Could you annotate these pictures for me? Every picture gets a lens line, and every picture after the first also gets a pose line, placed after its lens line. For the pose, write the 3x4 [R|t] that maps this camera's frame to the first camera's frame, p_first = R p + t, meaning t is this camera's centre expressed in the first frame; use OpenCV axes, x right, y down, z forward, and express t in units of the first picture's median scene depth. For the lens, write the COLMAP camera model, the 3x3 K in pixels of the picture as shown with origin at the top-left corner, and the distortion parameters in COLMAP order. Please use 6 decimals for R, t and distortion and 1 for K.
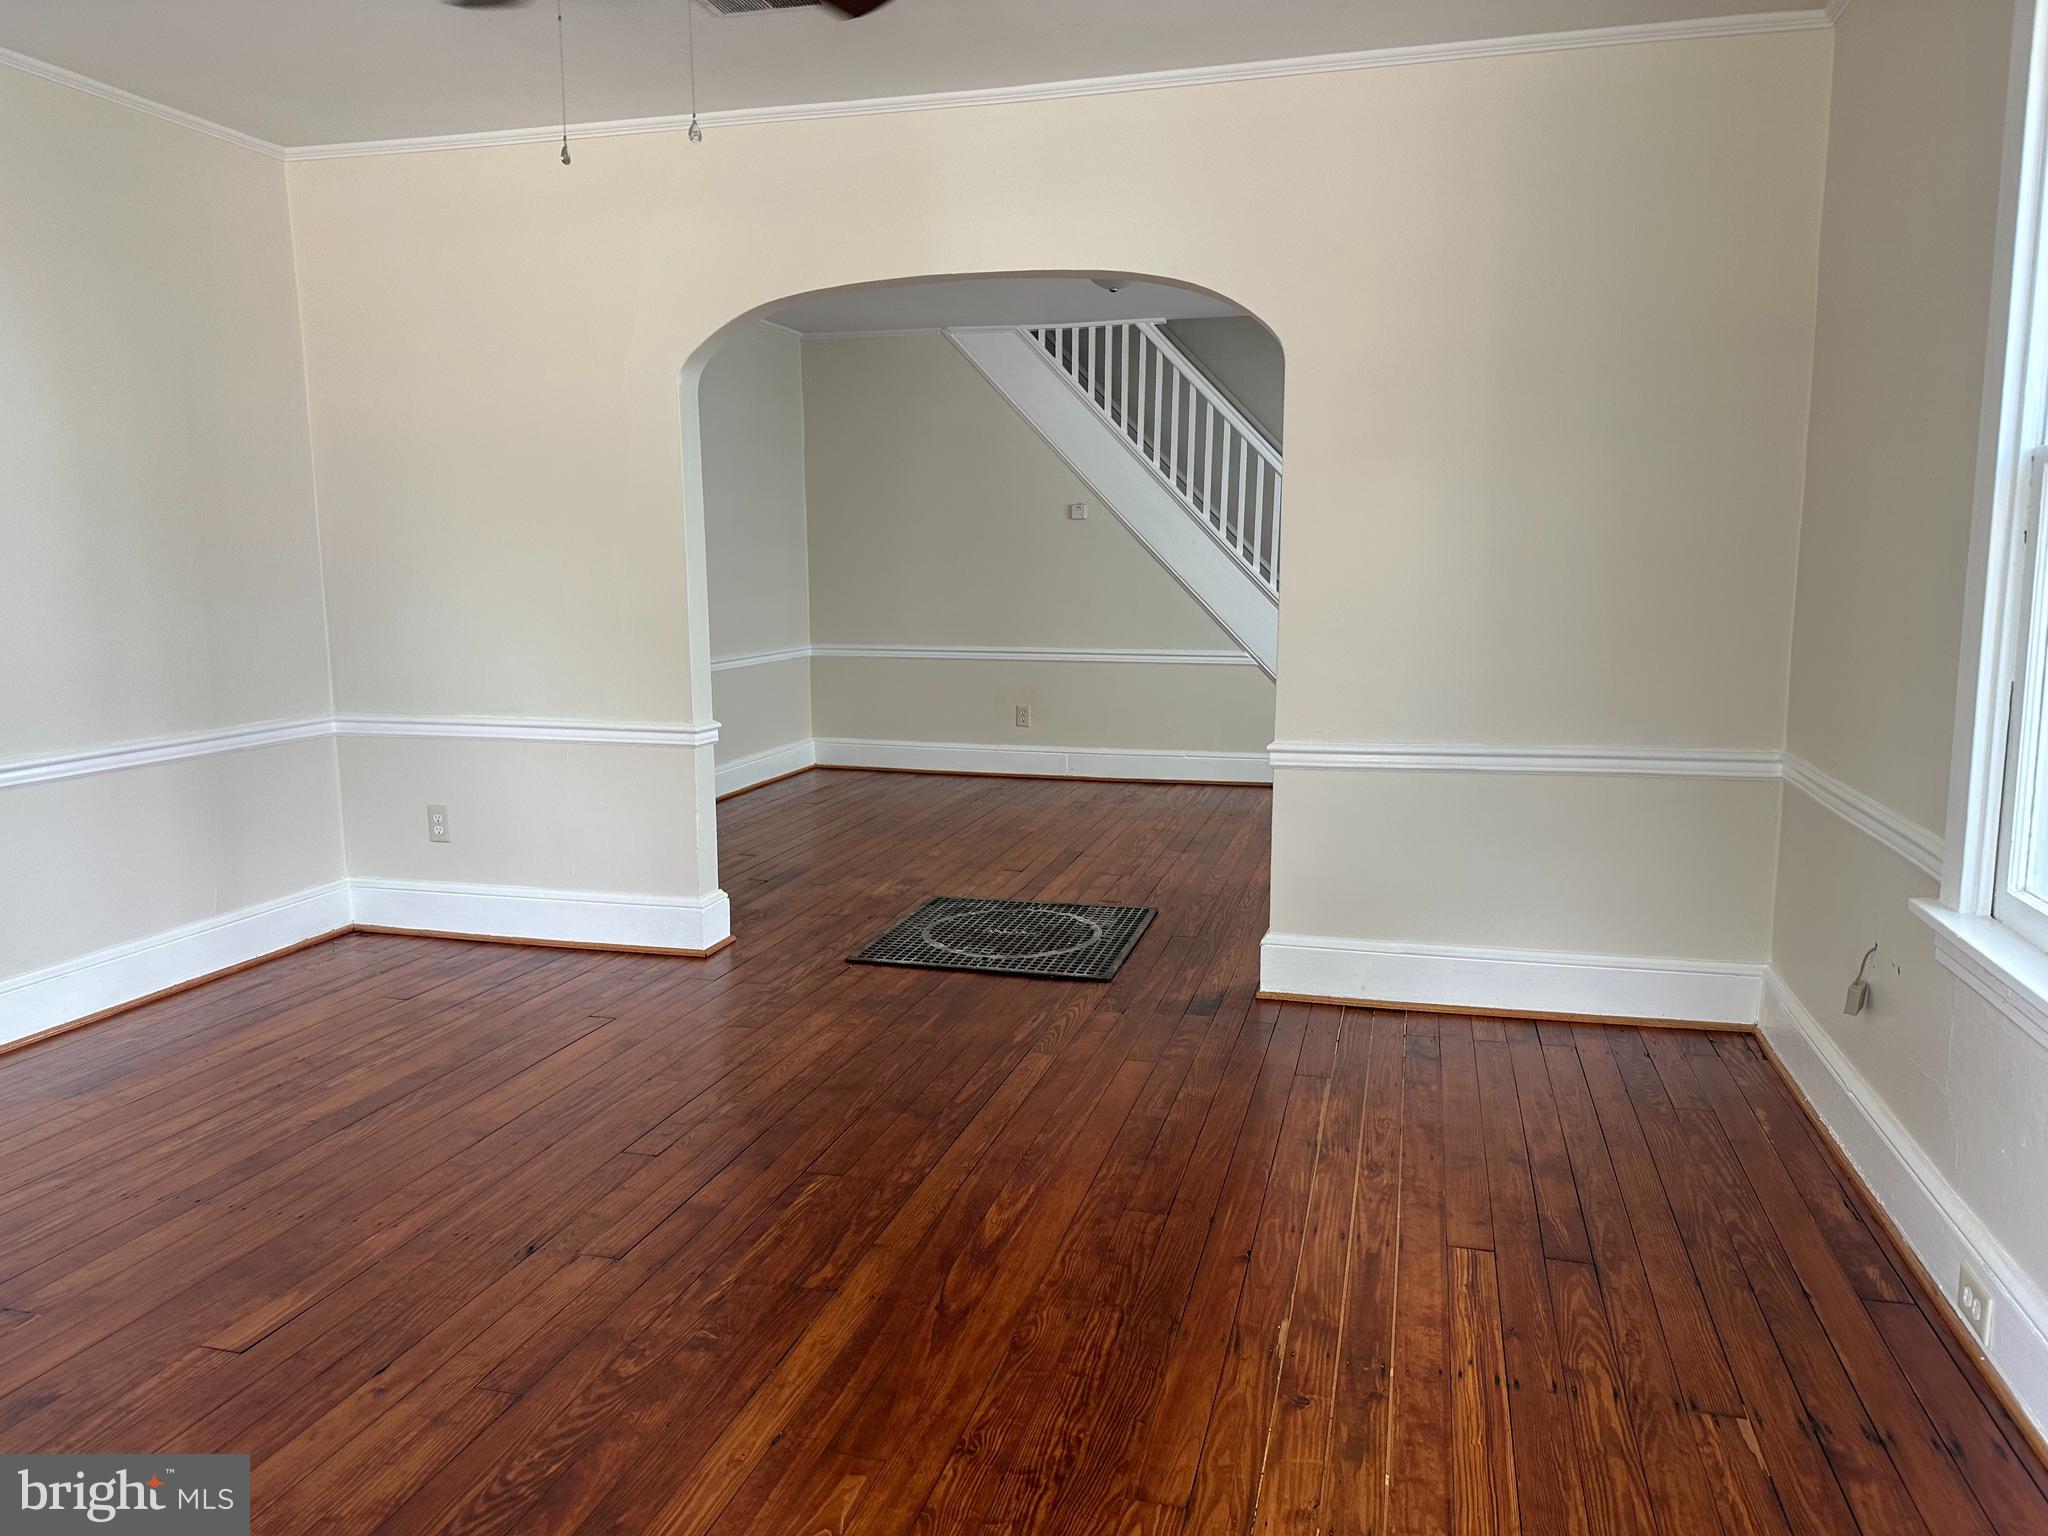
lens RADIAL K [[1452.8, 0, 1014.9], [0, 1452.8, 760.3], [0, 0, 1]] dist [0.077301, -0.047975]
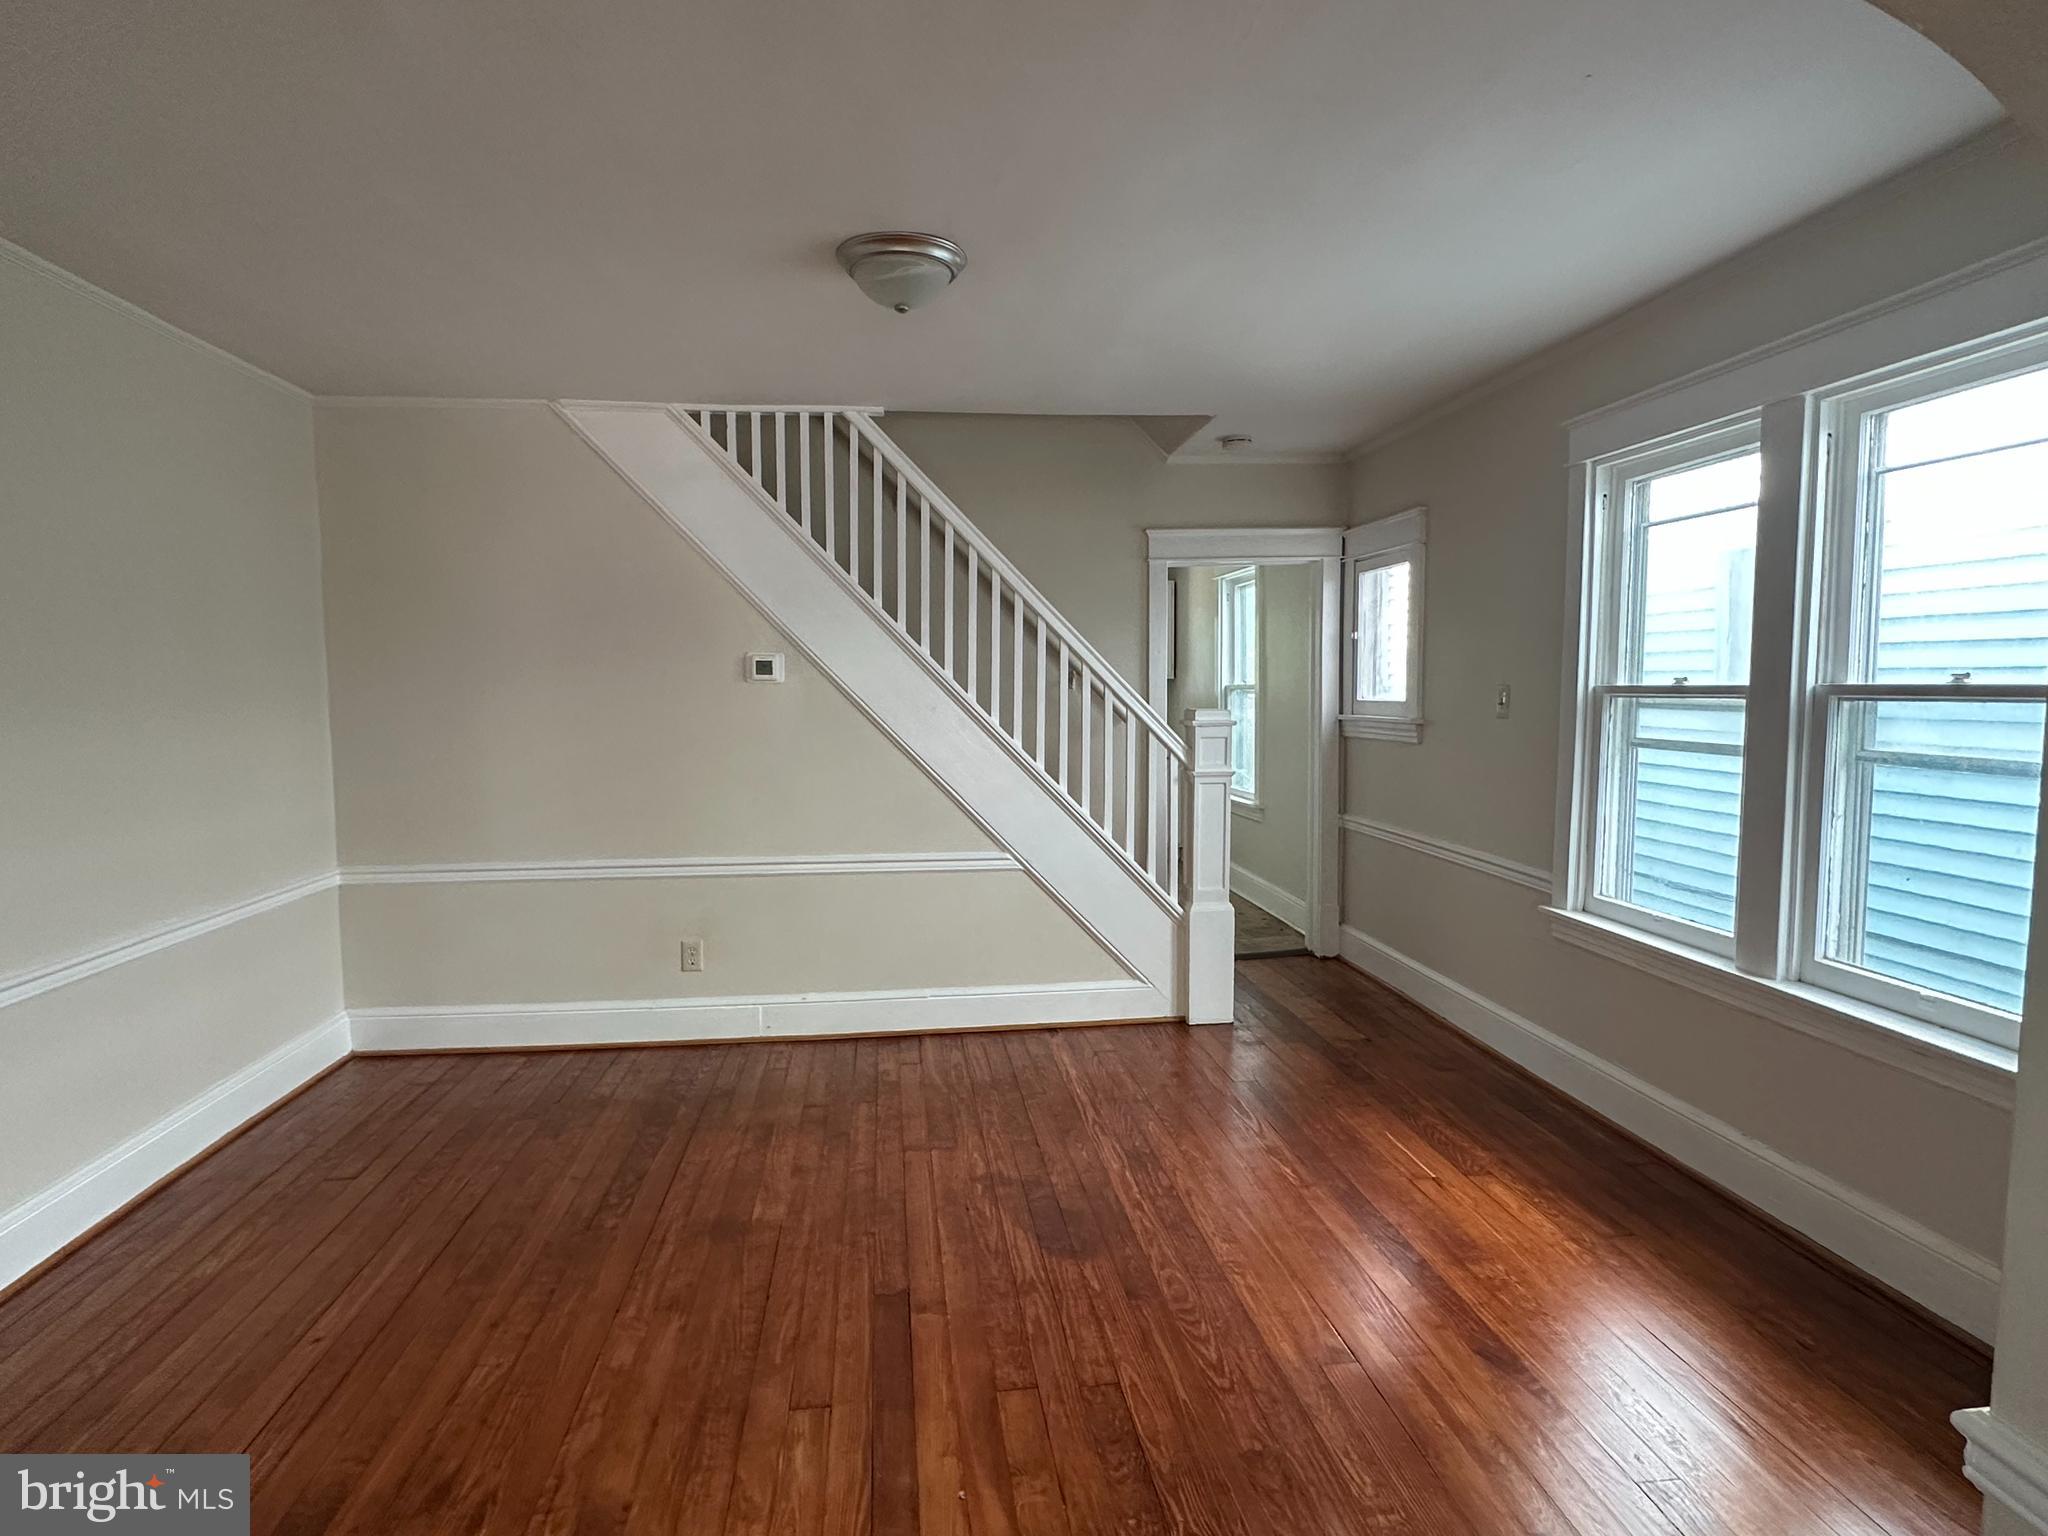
lens RADIAL K [[1152.2, 0, 1030.9], [0, 1152.2, 774.7], [0, 0, 1]] dist [0.008148, 0.004164]
pose [[0.923171, -0.035526, 0.382744, -0.116194], [0.060138, 0.996807, -0.052528, -0.172763], [-0.379656, 0.071510, 0.922360, 0.927685]]
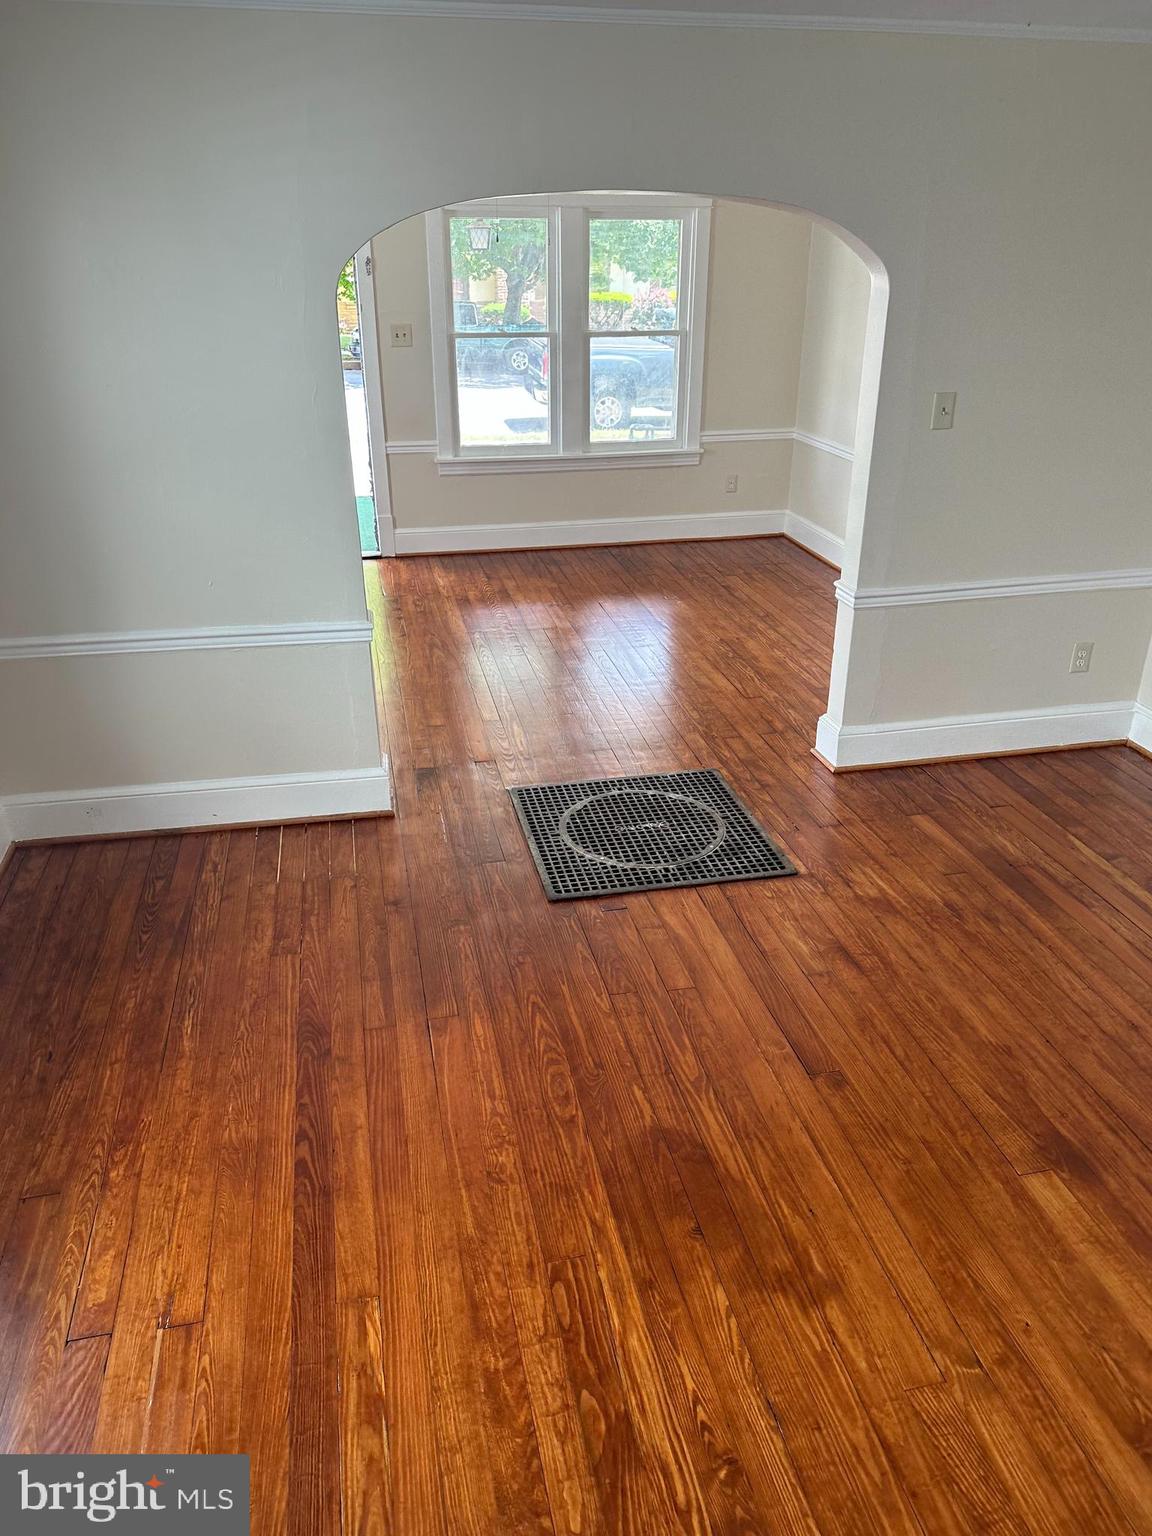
lens RADIAL K [[1089.6, 0, 584.0], [0, 1089.6, 770.1], [0, 0, 1]] dist [0.077301, -0.047975]
pose [[-0.884606, 0.204188, -0.419260, 0.473567], [-0.057814, 0.844092, 0.533072, -0.447906], [0.462741, 0.495798, -0.734884, 2.005092]]
